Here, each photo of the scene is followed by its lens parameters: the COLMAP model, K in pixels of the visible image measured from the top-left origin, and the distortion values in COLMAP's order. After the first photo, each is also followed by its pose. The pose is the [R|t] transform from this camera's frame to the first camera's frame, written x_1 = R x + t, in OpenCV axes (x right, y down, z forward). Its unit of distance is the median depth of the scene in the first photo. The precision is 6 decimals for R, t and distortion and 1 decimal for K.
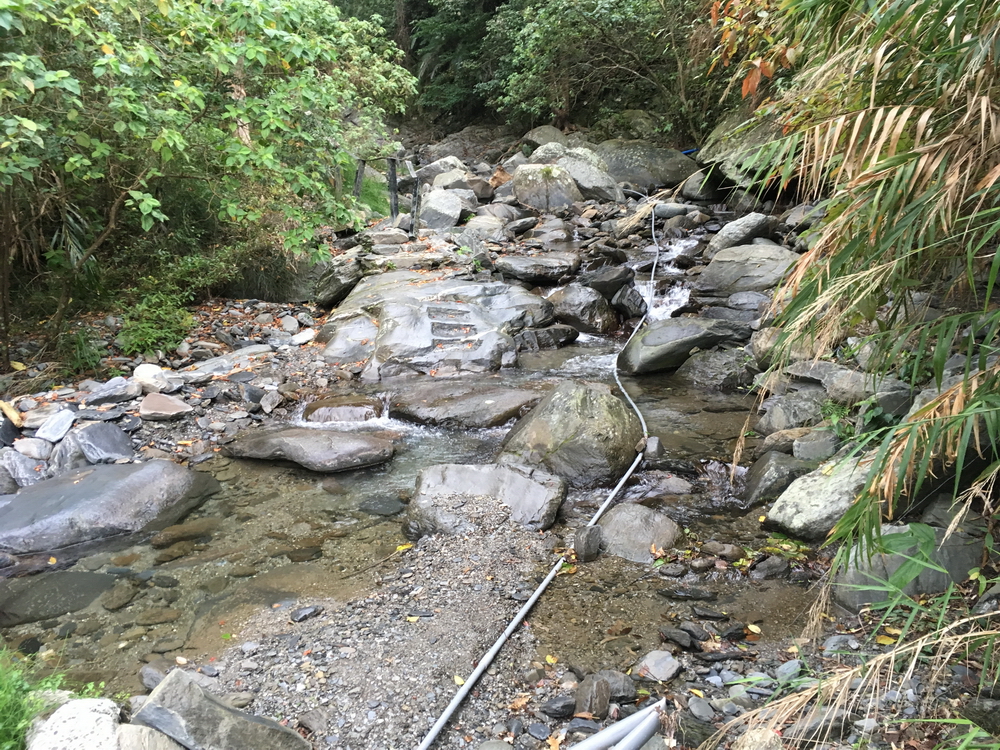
lens RADIAL K [[837.9, 0, 501.1], [0, 837.9, 375.9], [0, 0, 1]] dist [0.031145, -0.003365]
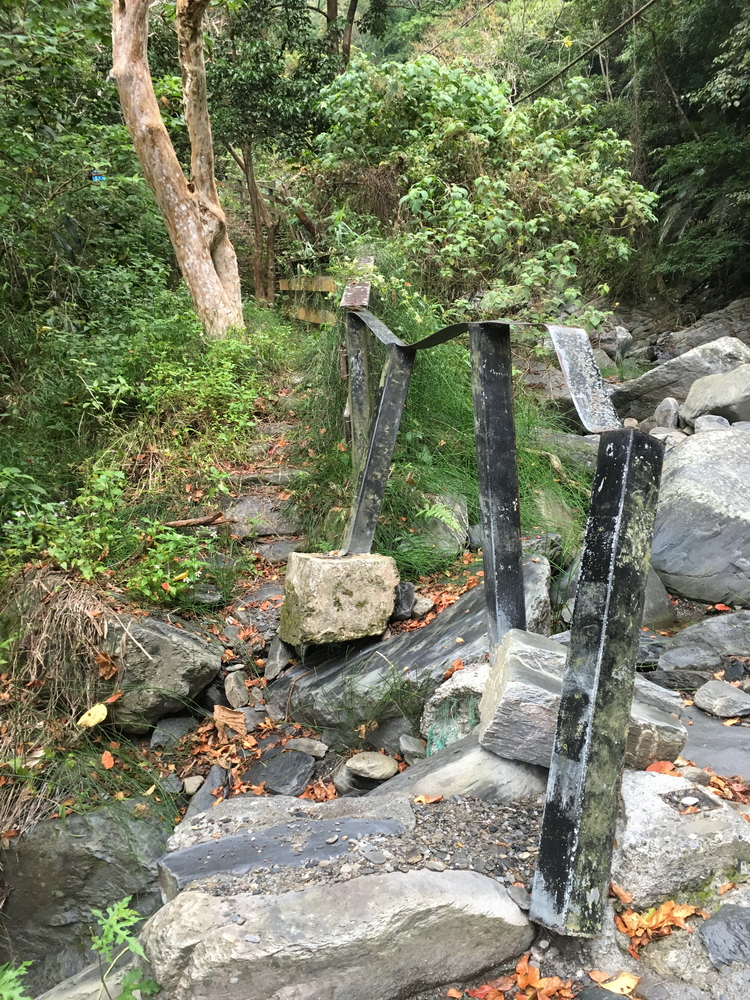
lens RADIAL K [[837.9, 0, 374.0], [0, 837.9, 500.8], [0, 0, 1]] dist [0.031145, -0.003365]
pose [[0.913653, 0.017223, -0.406130, -0.046499], [-0.053147, 0.995587, -0.077343, -0.123015], [0.403006, 0.092250, 0.910536, 0.496708]]
